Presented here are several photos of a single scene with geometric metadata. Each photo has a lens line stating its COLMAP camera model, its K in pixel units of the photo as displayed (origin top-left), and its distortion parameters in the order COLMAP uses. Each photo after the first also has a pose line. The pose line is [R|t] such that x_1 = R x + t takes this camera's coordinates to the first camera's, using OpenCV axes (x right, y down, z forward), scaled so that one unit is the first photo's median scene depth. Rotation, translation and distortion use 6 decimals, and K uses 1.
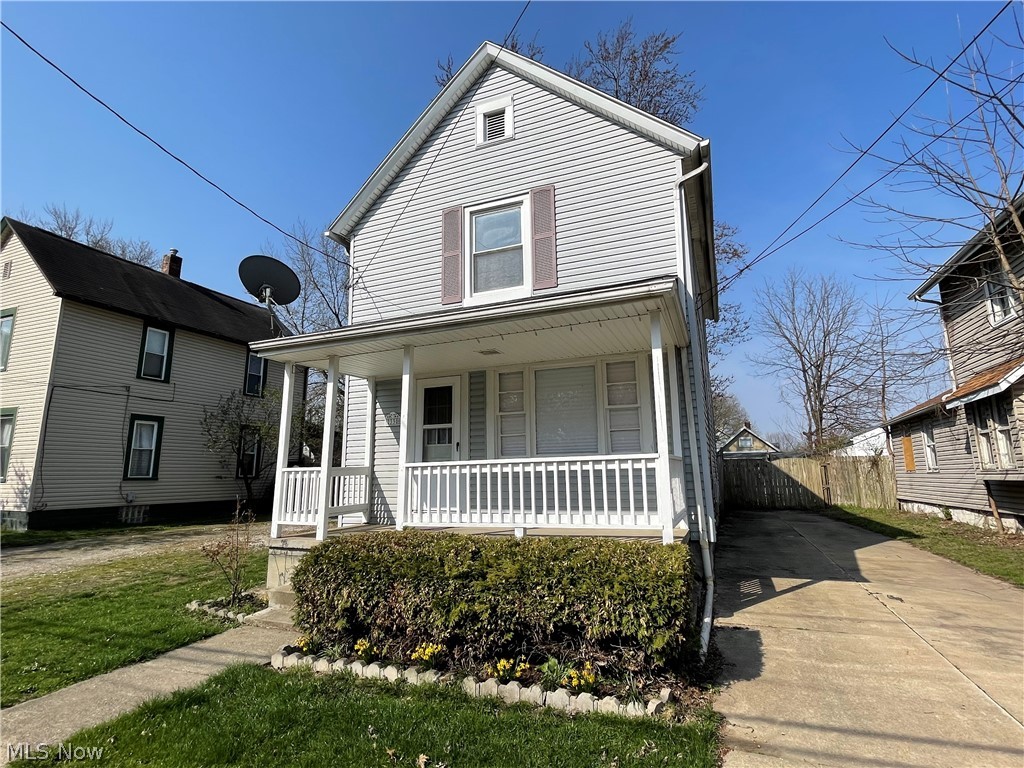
lens RADIAL K [[509.0, 0, 510.8], [0, 509.0, 384.2], [0, 0, 1]] dist [-0.002874, 0.001582]
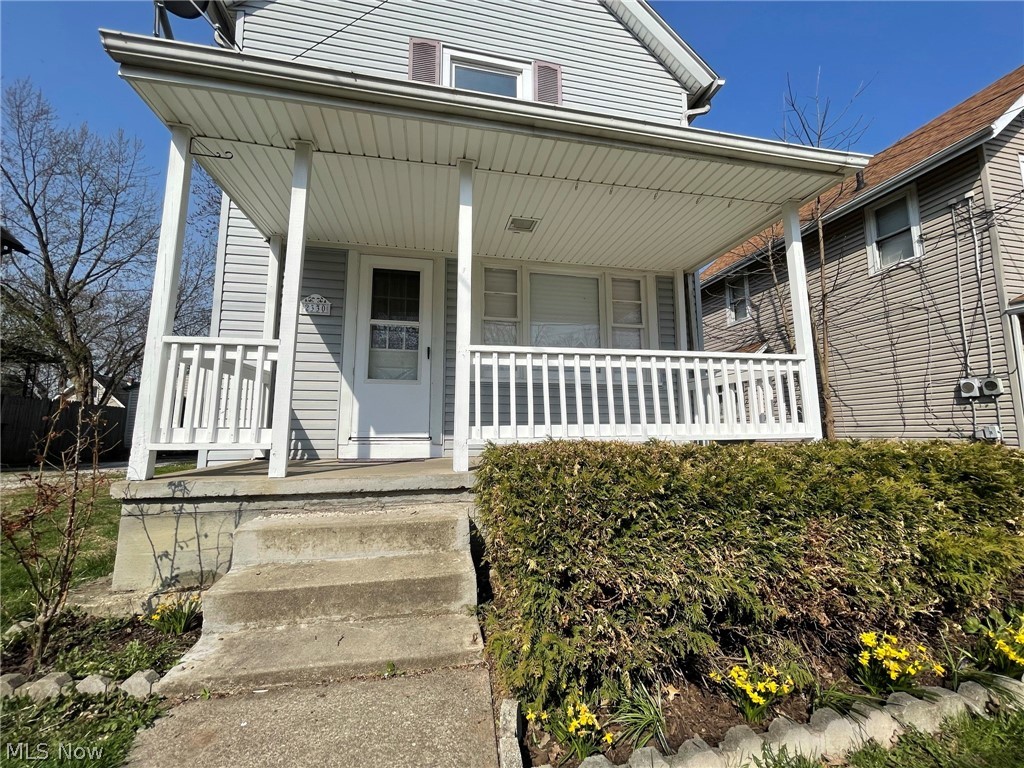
lens RADIAL K [[413.9, 0, 513.6], [0, 413.9, 380.8], [0, 0, 1]] dist [-0.000833, 0.001074]
pose [[0.827543, 0.083391, 0.555174, -0.363567], [-0.108649, 0.994000, 0.012646, 0.155724], [-0.550788, -0.070785, 0.831638, 0.460712]]
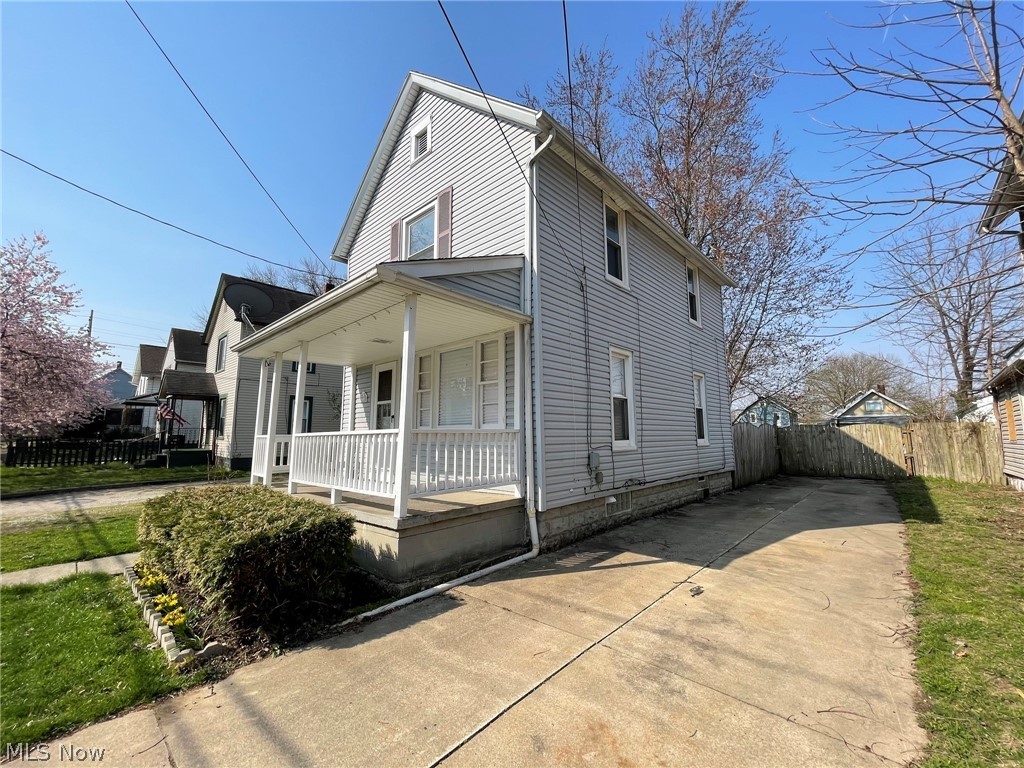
lens RADIAL K [[413.9, 0, 510.3], [0, 413.9, 383.2], [0, 0, 1]] dist [-0.000833, 0.001074]
pose [[0.934985, -0.034420, -0.353014, 0.564235], [0.052846, 0.997690, 0.042687, 0.009494], [0.350729, -0.058567, 0.934644, 0.182503]]
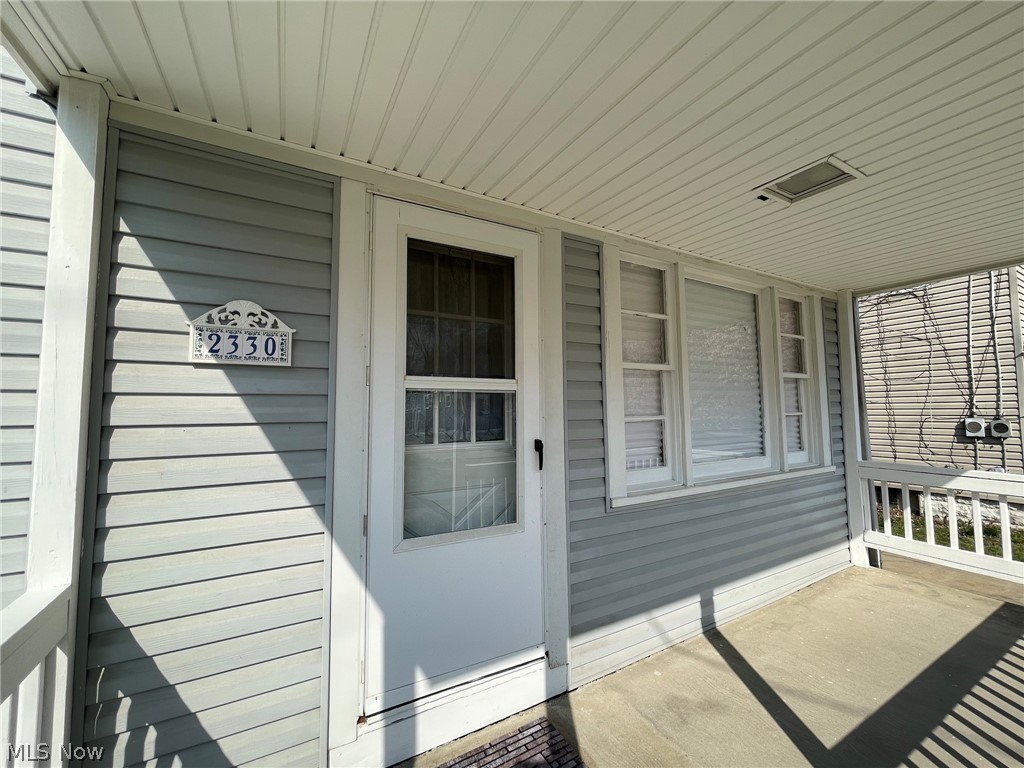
lens RADIAL K [[413.9, 0, 512.9], [0, 413.9, 380.8], [0, 0, 1]] dist [-0.000833, 0.001074]
pose [[0.618402, 0.061400, 0.783460, -0.349008], [-0.139614, 0.989668, 0.032639, 0.077949], [-0.773361, -0.129566, 0.620585, 0.933176]]
